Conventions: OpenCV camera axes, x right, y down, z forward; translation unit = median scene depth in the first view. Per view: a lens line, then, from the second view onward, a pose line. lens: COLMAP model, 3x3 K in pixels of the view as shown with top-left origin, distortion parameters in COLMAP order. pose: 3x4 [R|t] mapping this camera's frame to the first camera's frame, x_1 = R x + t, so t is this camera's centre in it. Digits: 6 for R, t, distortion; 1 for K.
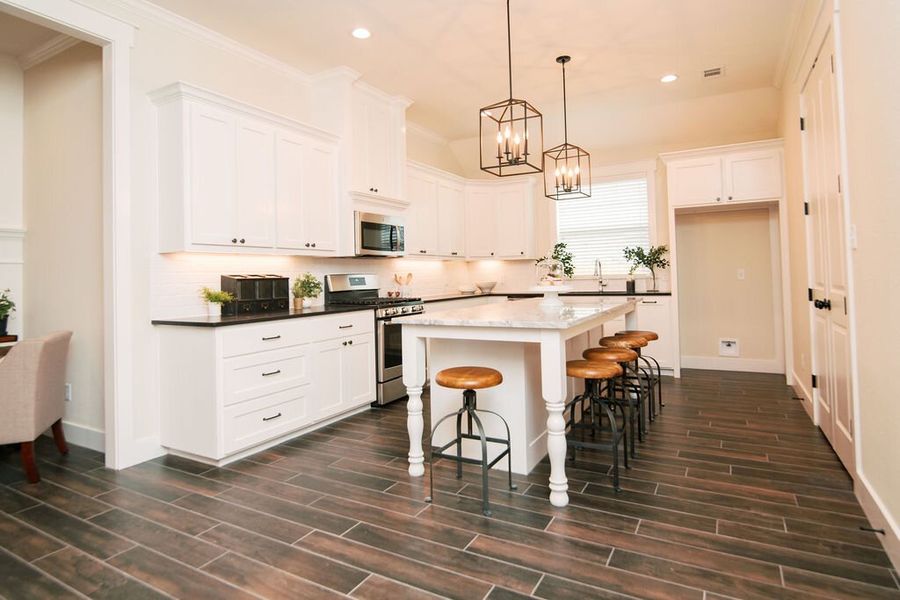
lens RADIAL K [[490.5, 0, 459.2], [0, 490.5, 265.4], [0, 0, 1]] dist [-0.016696, 0.003349]
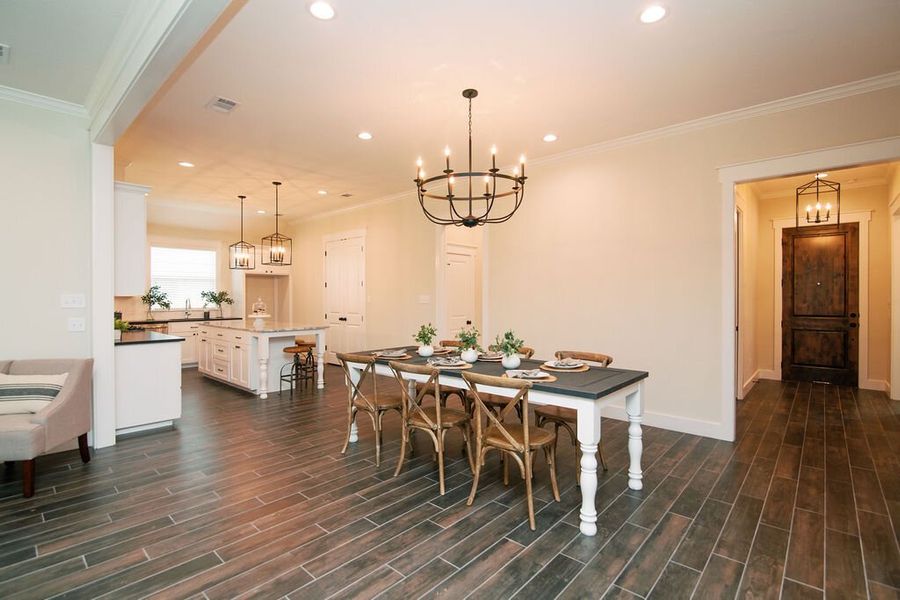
lens RADIAL K [[417.2, 0, 444.4], [0, 417.2, 297.2], [0, 0, 1]] dist [-0.017030, 0.001830]
pose [[0.243113, 0.025340, 0.969667, -1.160344], [-0.026175, 0.999466, -0.019556, -0.015332], [-0.969645, -0.020627, 0.243647, -0.178078]]
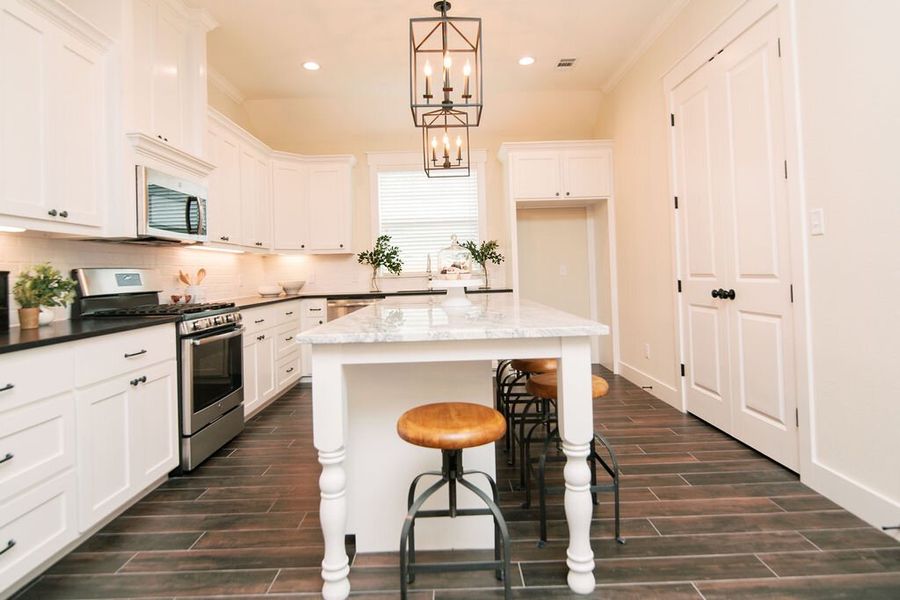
lens RADIAL K [[490.5, 0, 452.8], [0, 490.5, 264.7], [0, 0, 1]] dist [-0.016696, 0.003349]
pose [[0.874240, 0.005192, 0.485466, -0.166251], [-0.001808, 0.999971, -0.007439, 0.019436], [-0.485490, 0.005626, 0.874224, 0.272991]]
